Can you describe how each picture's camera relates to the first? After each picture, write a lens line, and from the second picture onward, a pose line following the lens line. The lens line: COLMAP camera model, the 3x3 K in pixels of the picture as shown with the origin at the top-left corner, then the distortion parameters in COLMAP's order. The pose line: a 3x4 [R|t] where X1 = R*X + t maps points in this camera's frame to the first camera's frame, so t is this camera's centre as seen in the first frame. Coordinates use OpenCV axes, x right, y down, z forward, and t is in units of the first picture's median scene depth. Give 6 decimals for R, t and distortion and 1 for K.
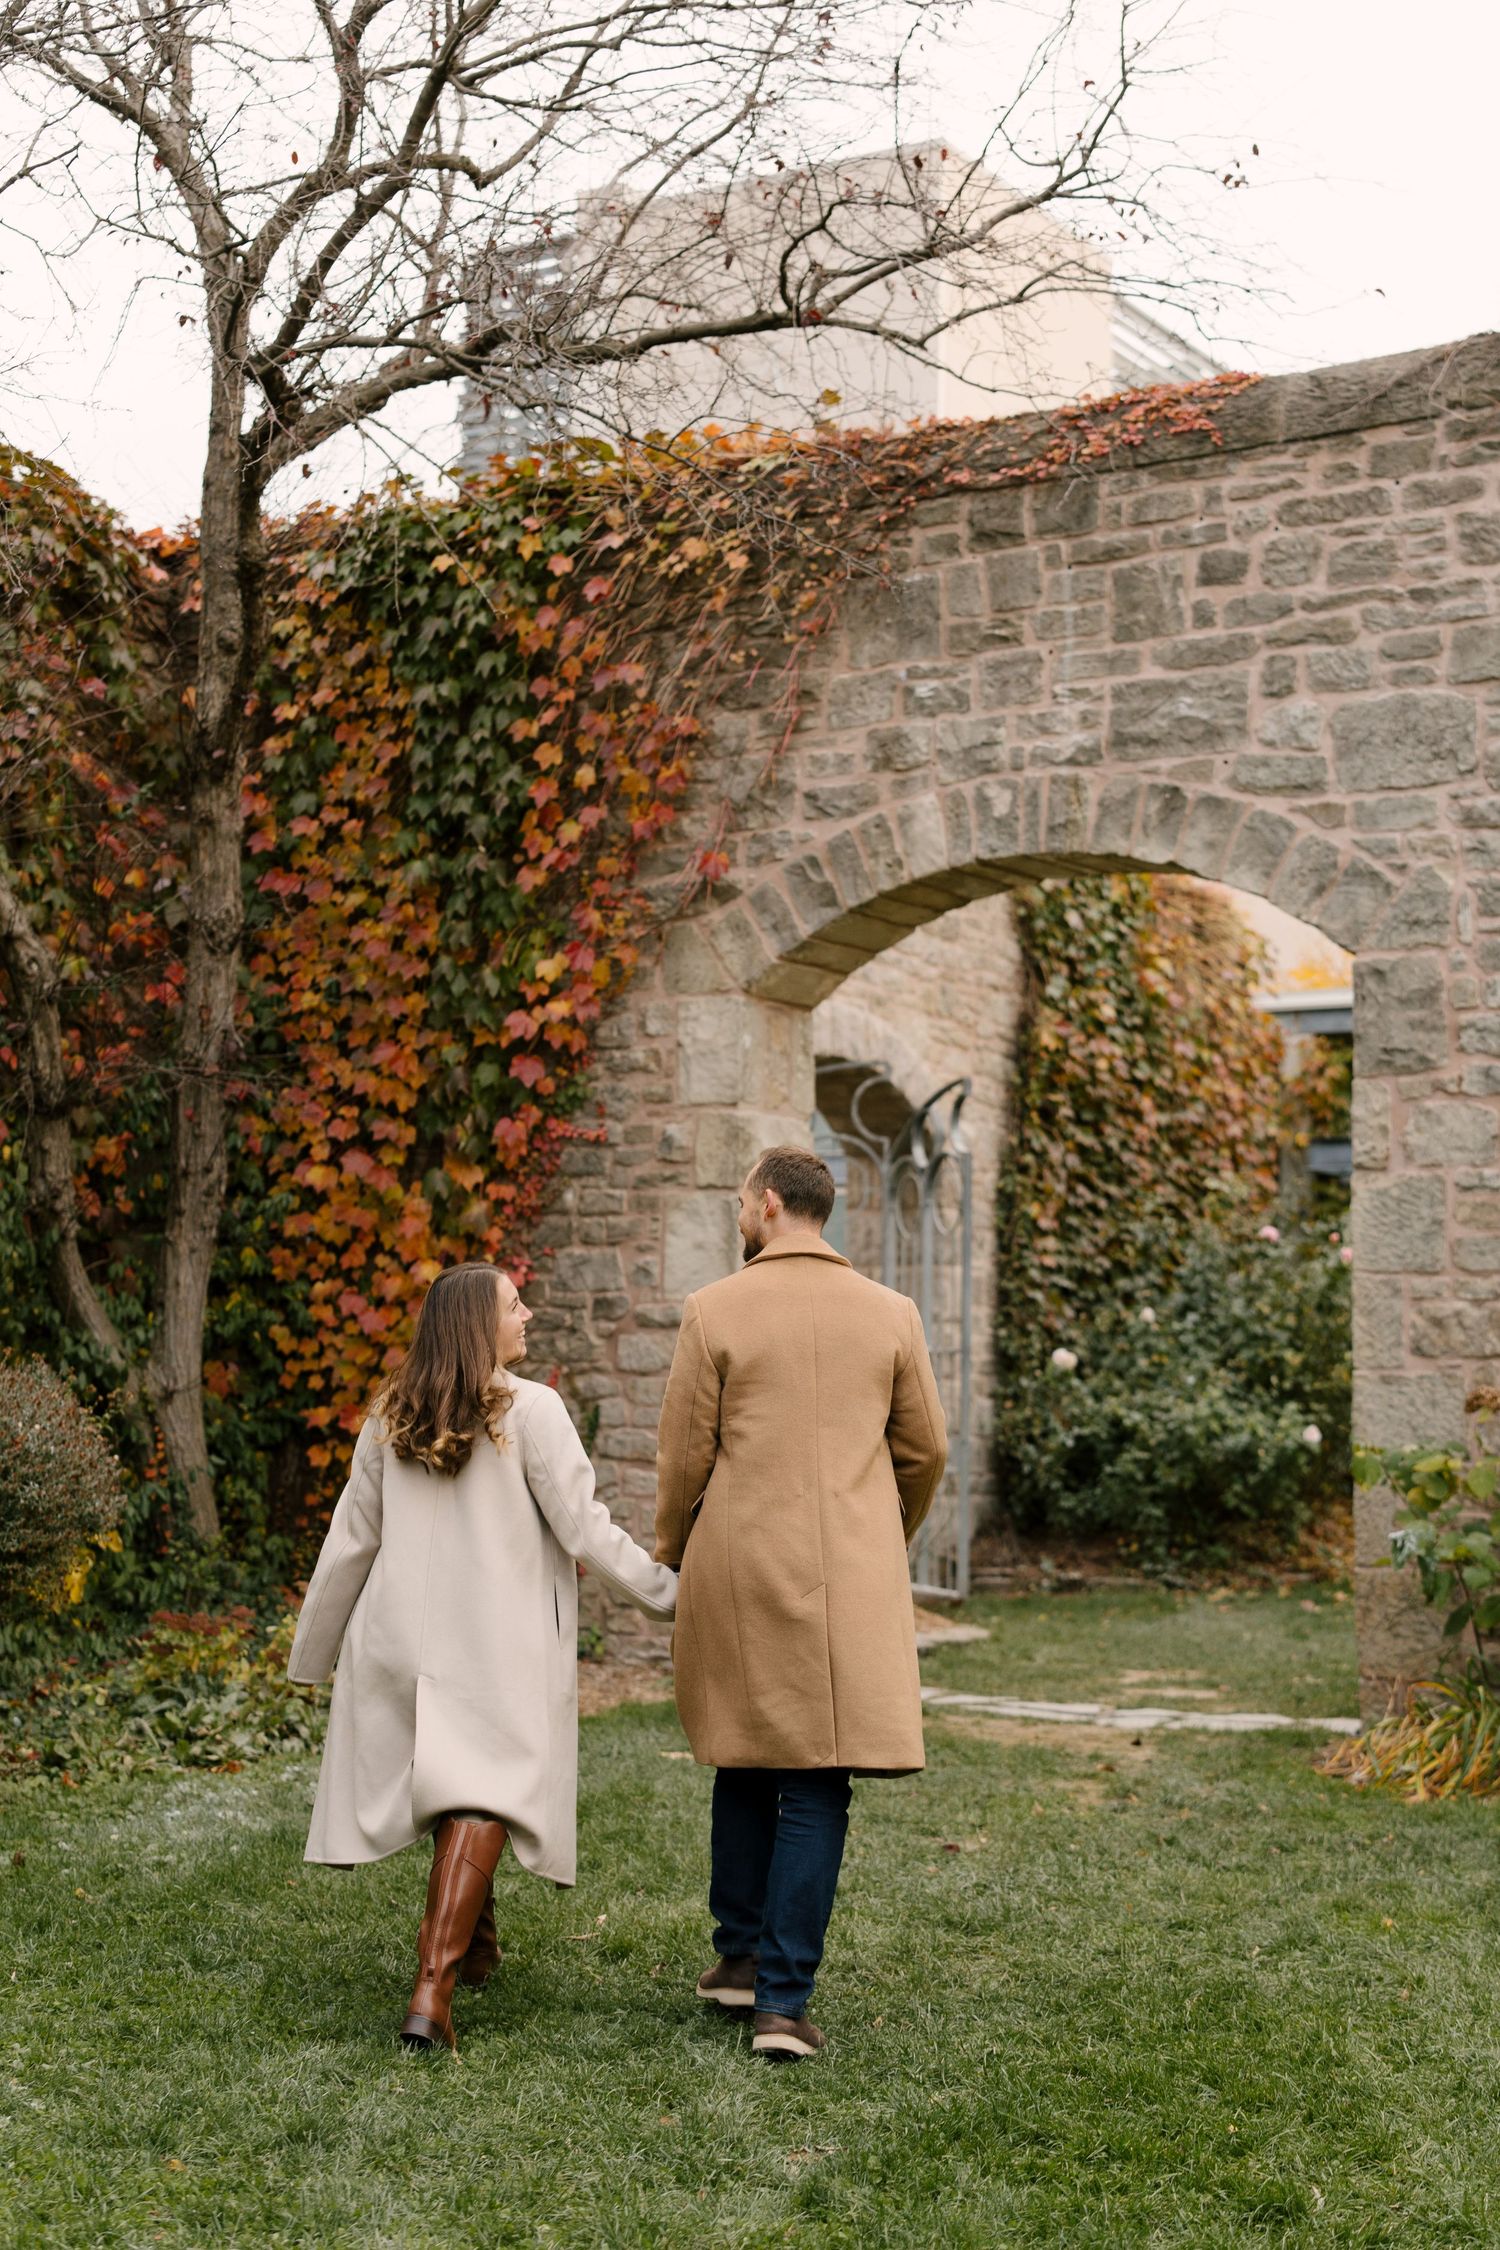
lens RADIAL K [[4097.3, 0, 749.8], [0, 4097.3, 1126.4], [0, 0, 1]] dist [0.020212, 0.000000]
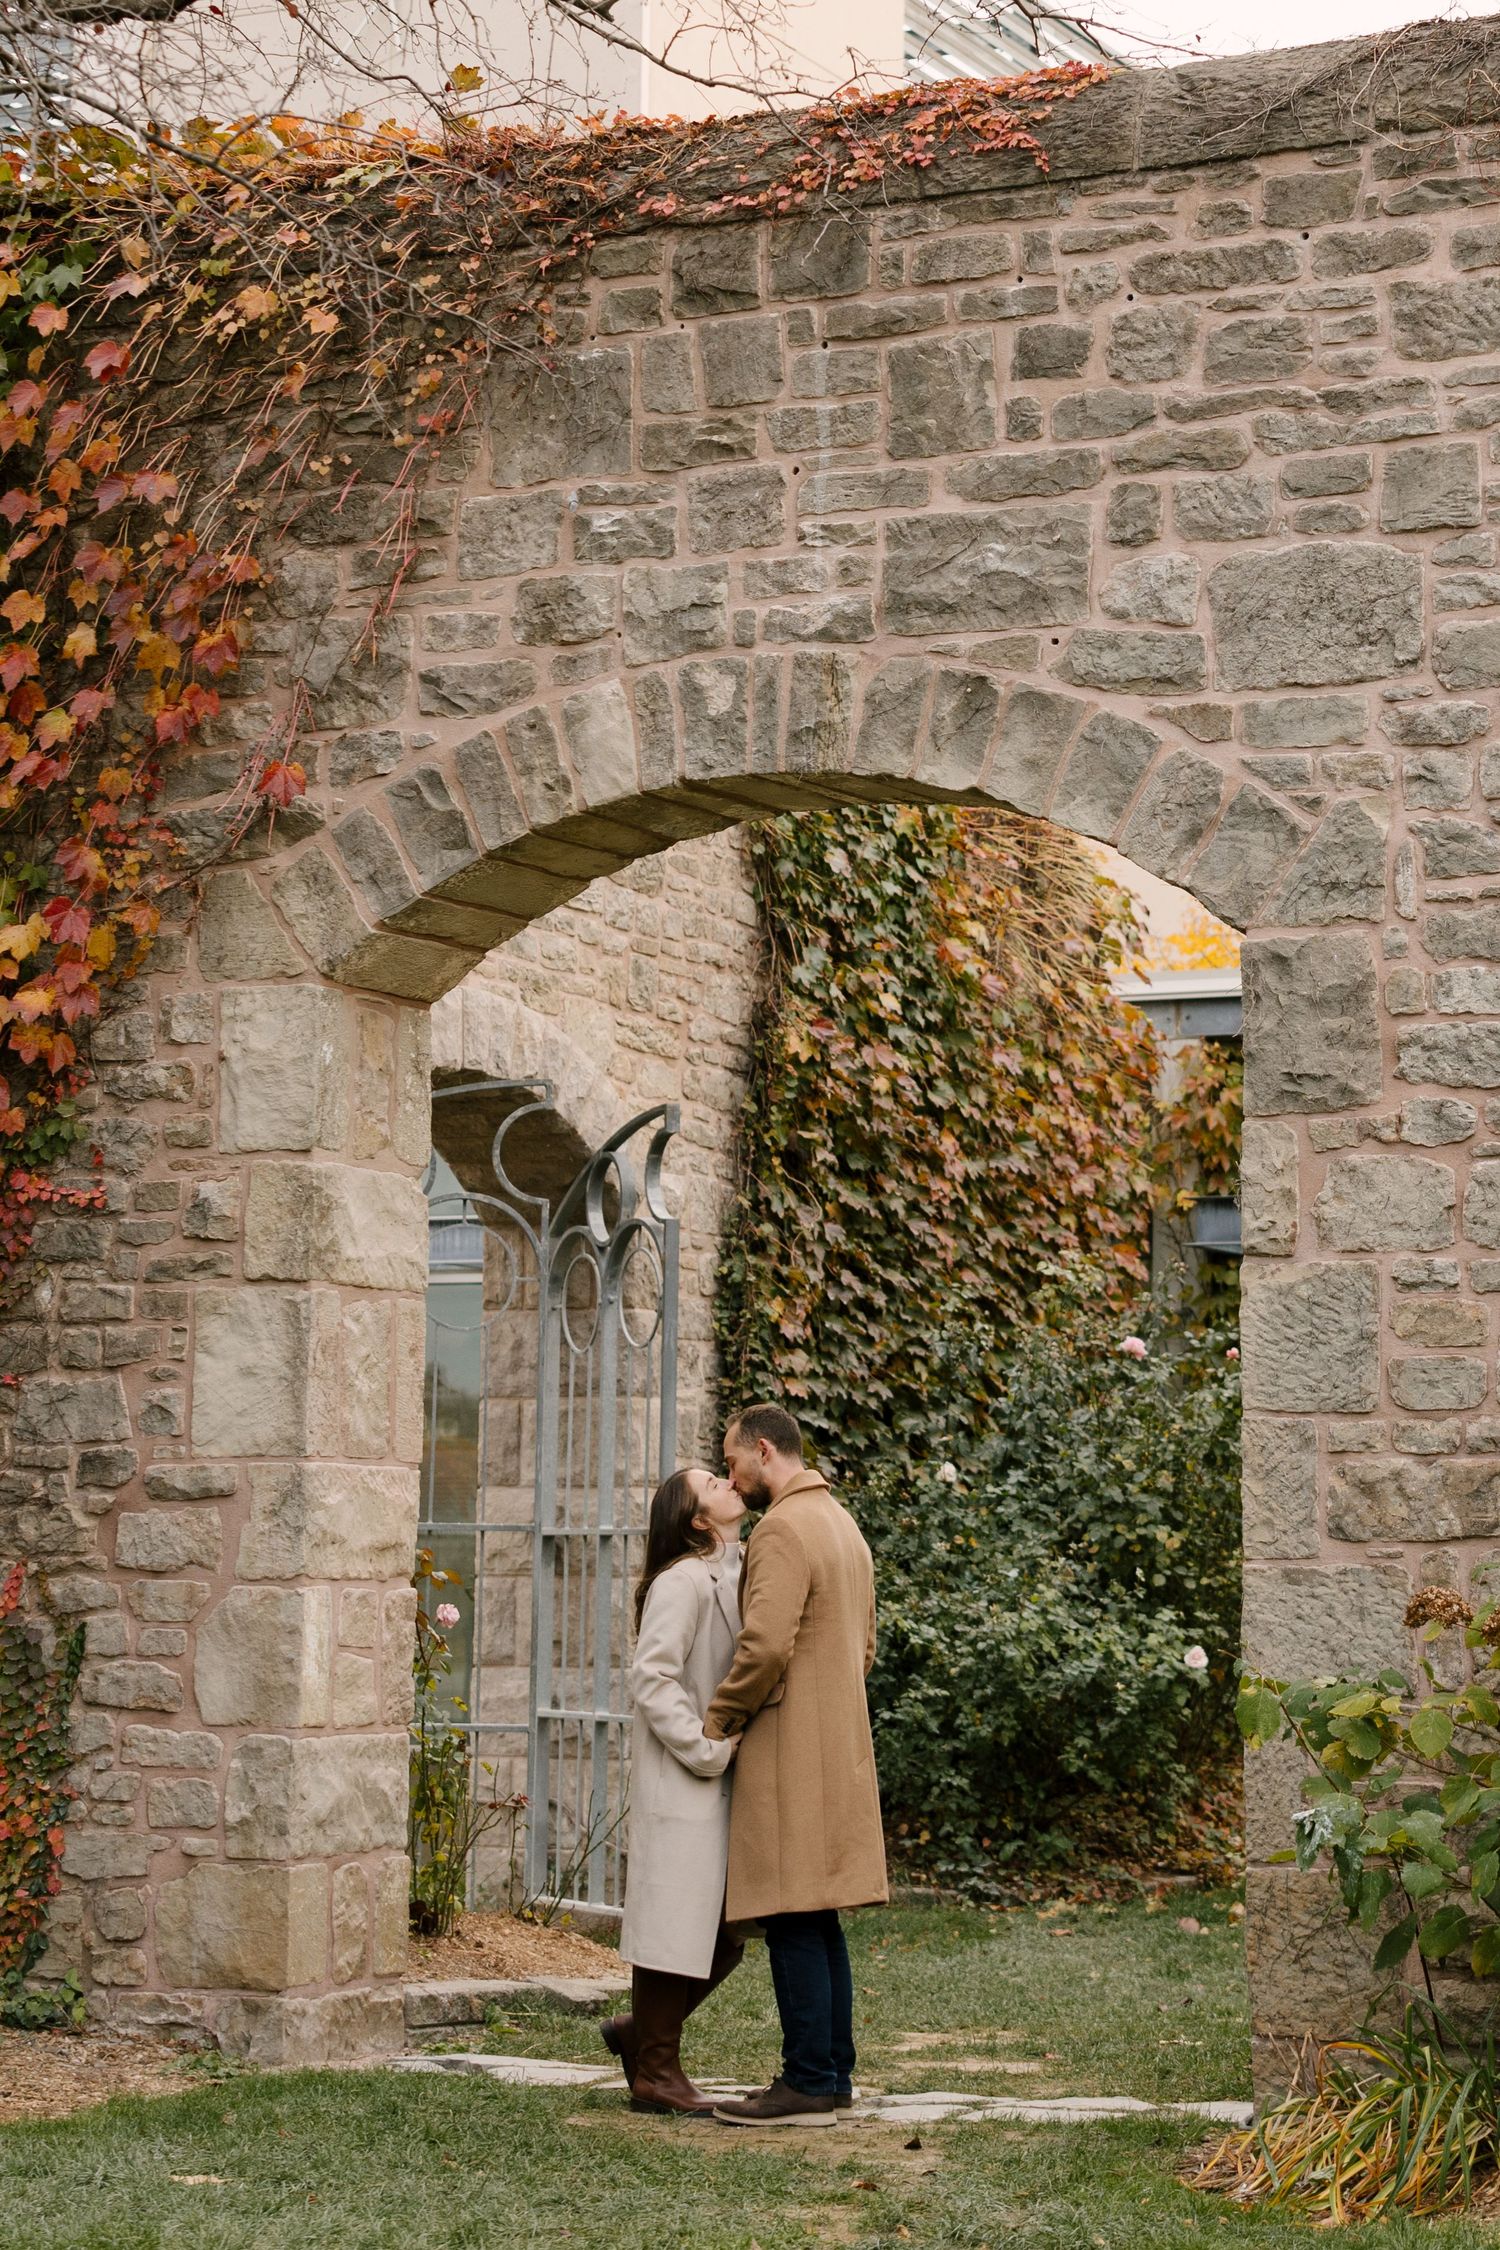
lens RADIAL K [[4097.3, 0, 730.3], [0, 4097.3, 1030.9], [0, 0, 1]] dist [0.020212, 0.000000]
pose [[0.991111, 0.014195, 0.132280, -0.023627], [-0.000695, 0.994831, -0.101545, 0.042072], [-0.133037, 0.100550, 0.985997, 0.355656]]
